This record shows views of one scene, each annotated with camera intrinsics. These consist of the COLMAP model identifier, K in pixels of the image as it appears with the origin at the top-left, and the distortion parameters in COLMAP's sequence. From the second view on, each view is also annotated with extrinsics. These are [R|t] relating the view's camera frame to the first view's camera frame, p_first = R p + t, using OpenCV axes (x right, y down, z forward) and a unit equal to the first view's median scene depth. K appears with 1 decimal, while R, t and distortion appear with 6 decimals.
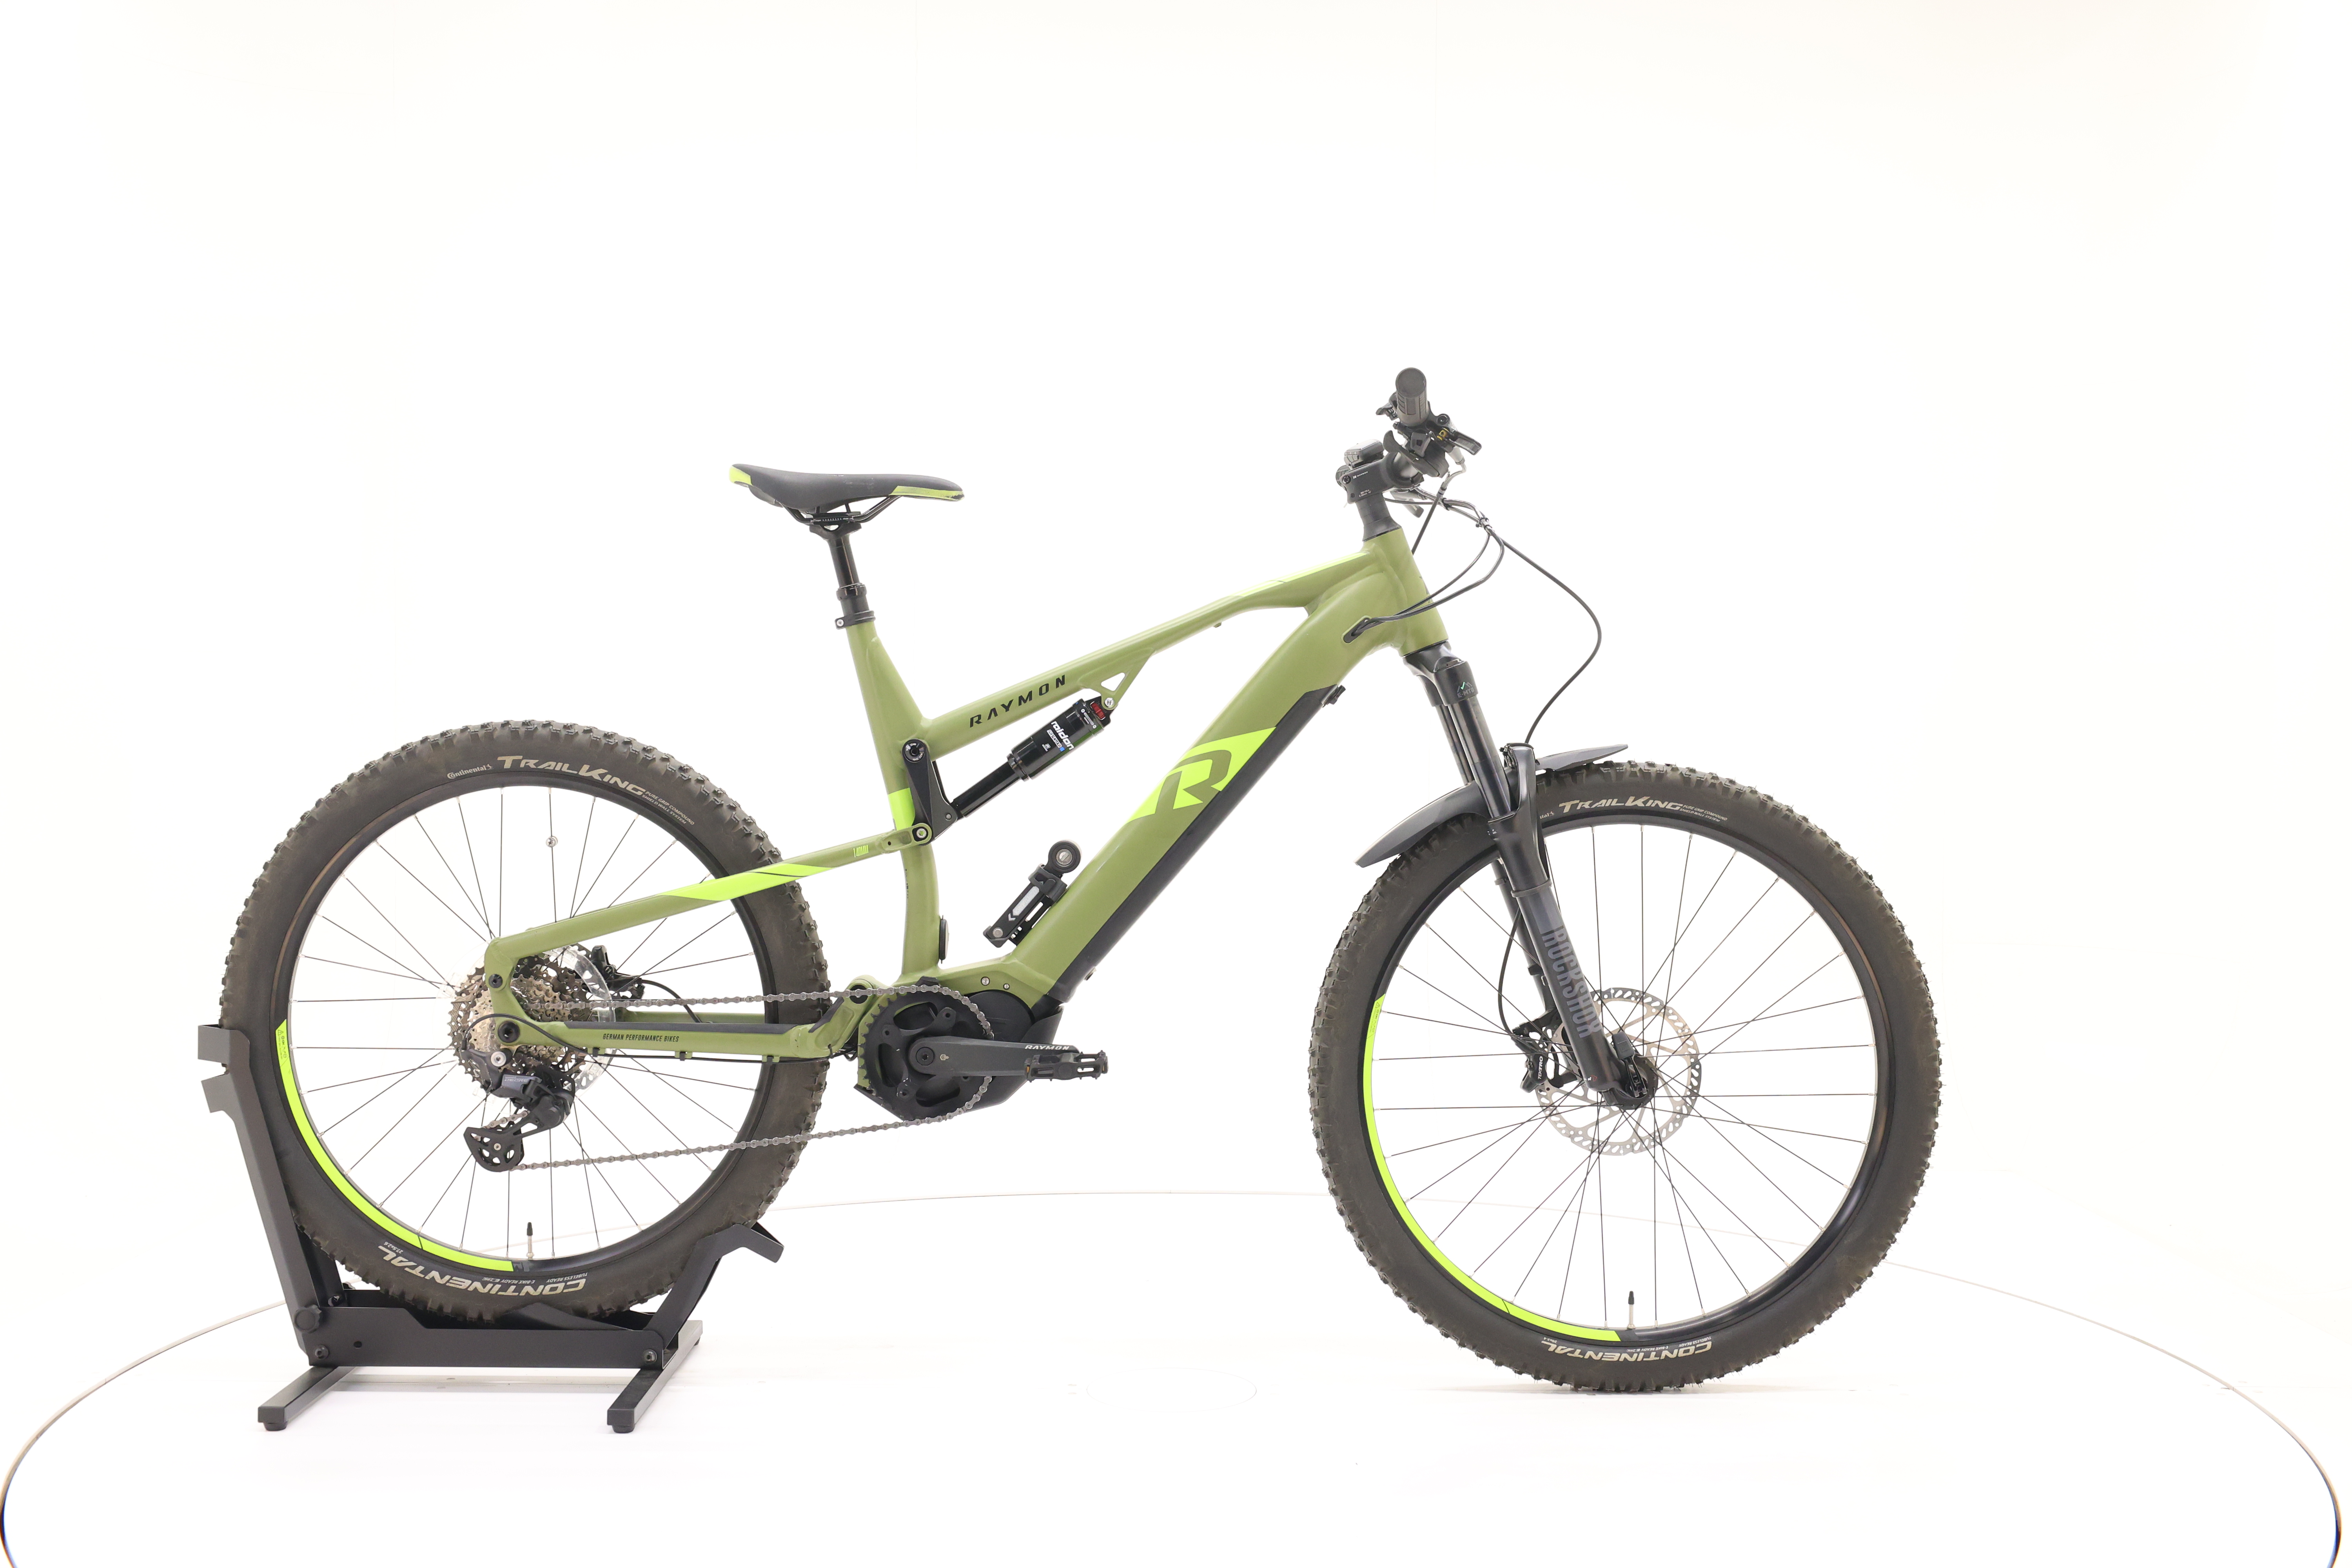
lens RADIAL K [[2532.1, 0, 1185.4], [0, 2532.1, 780.8], [0, 0, 1]] dist [-0.014403, 0.000000]
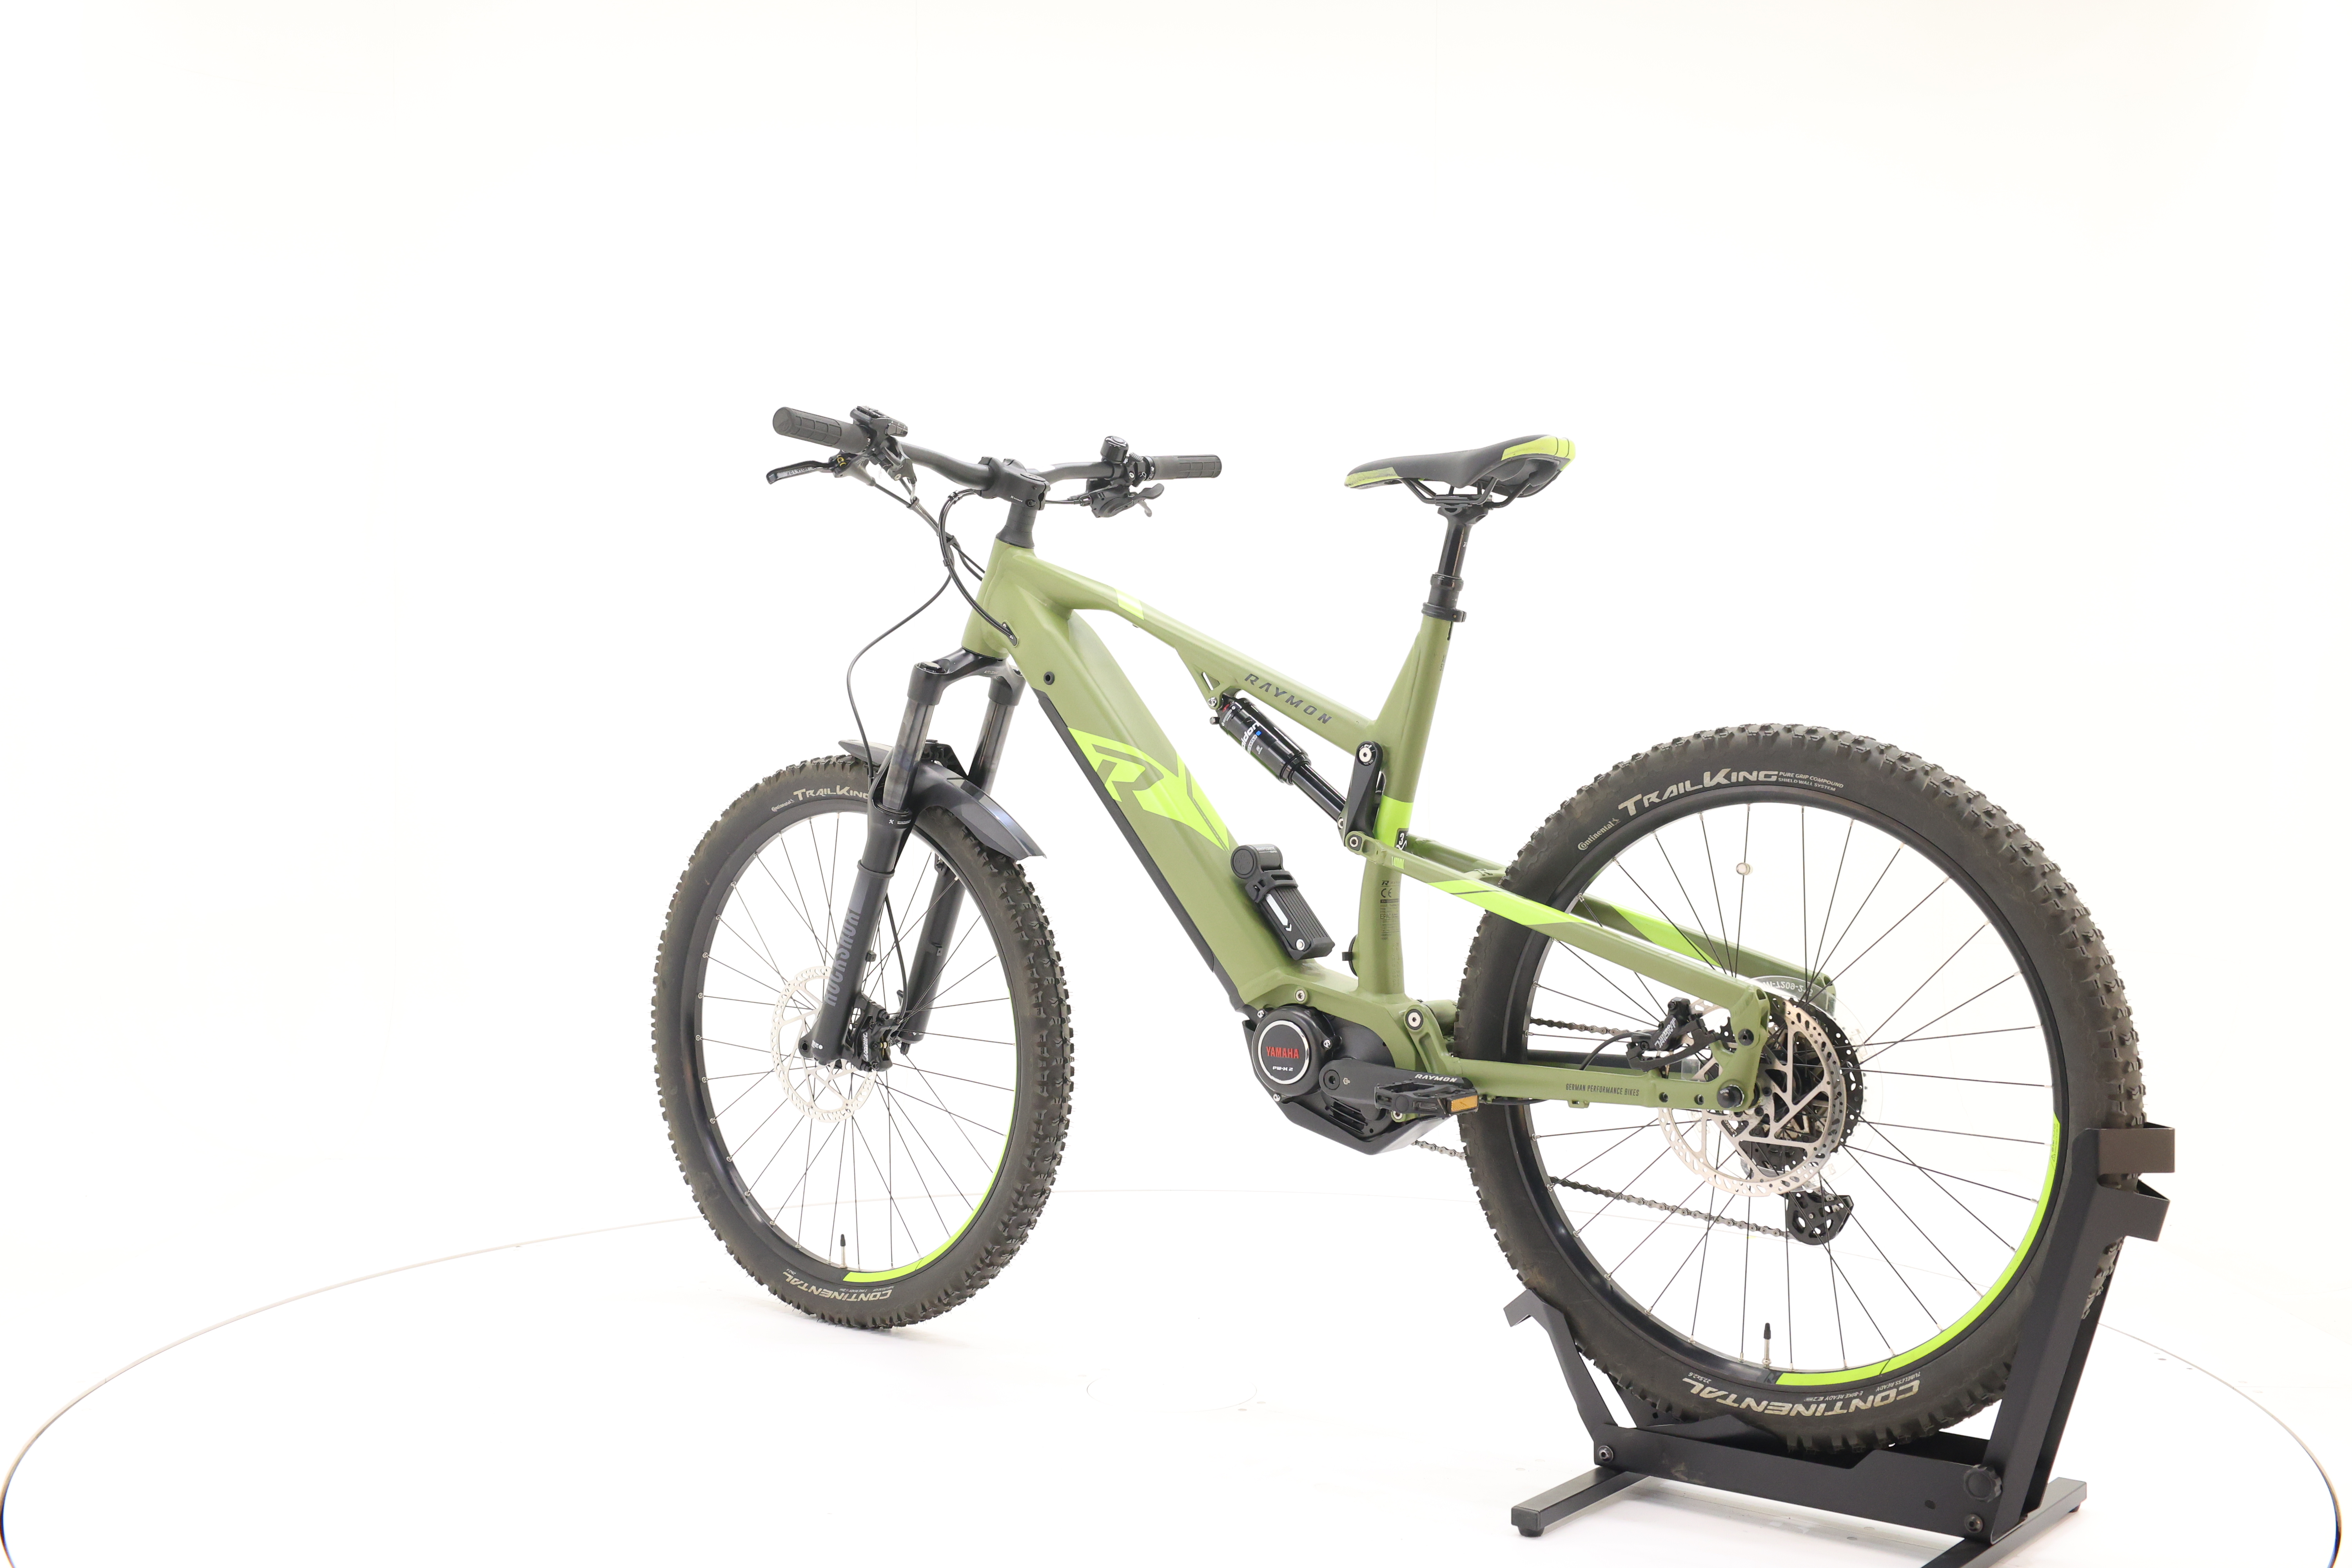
lens RADIAL K [[2532.1, 0, 1180.4], [0, 2532.1, 773.0], [0, 0, 1]] dist [-0.014403, 0.000000]
pose [[-0.781142, -0.017856, 0.624098, -0.630997], [0.004681, 0.999395, 0.034454, -0.037574], [-0.624335, 0.029835, -0.780586, 1.782489]]
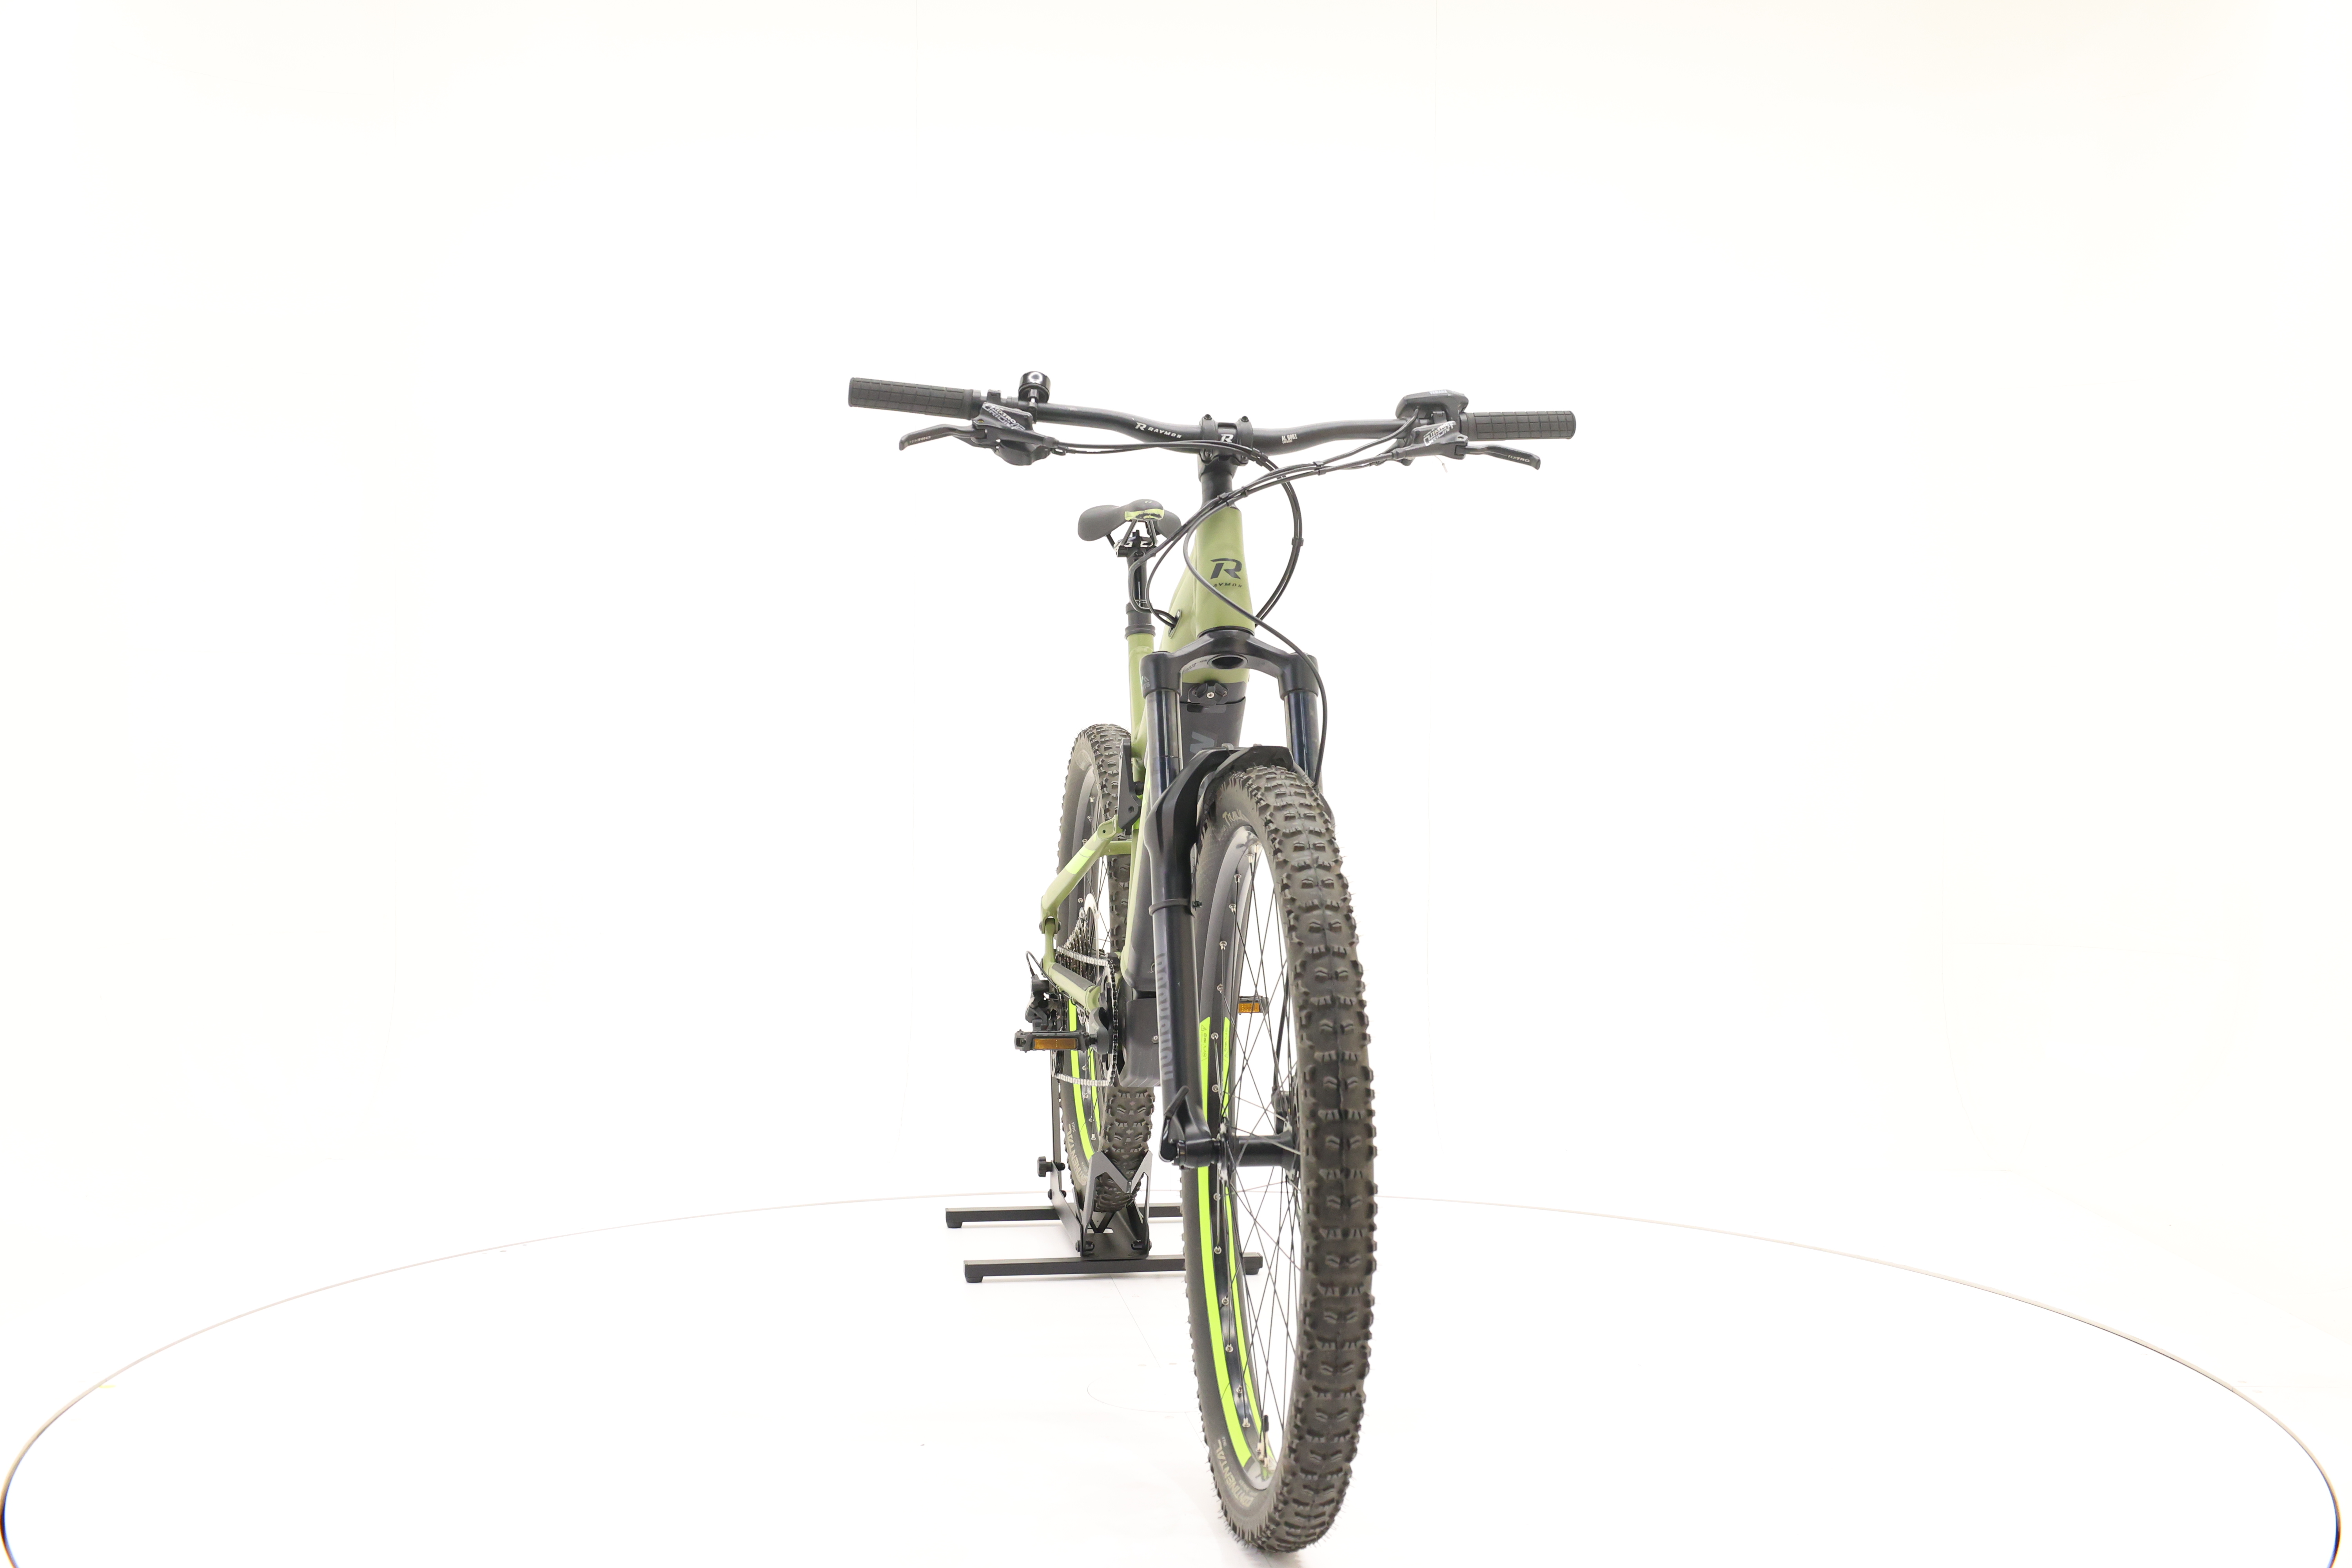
lens RADIAL K [[2532.1, 0, 1161.4], [0, 2532.1, 782.3], [0, 0, 1]] dist [-0.014403, 0.000000]
pose [[0.139642, 0.017298, -0.990051, 0.986739], [-0.021632, 0.999662, 0.014415, -0.013731], [0.989966, 0.019404, 0.139969, 0.856747]]
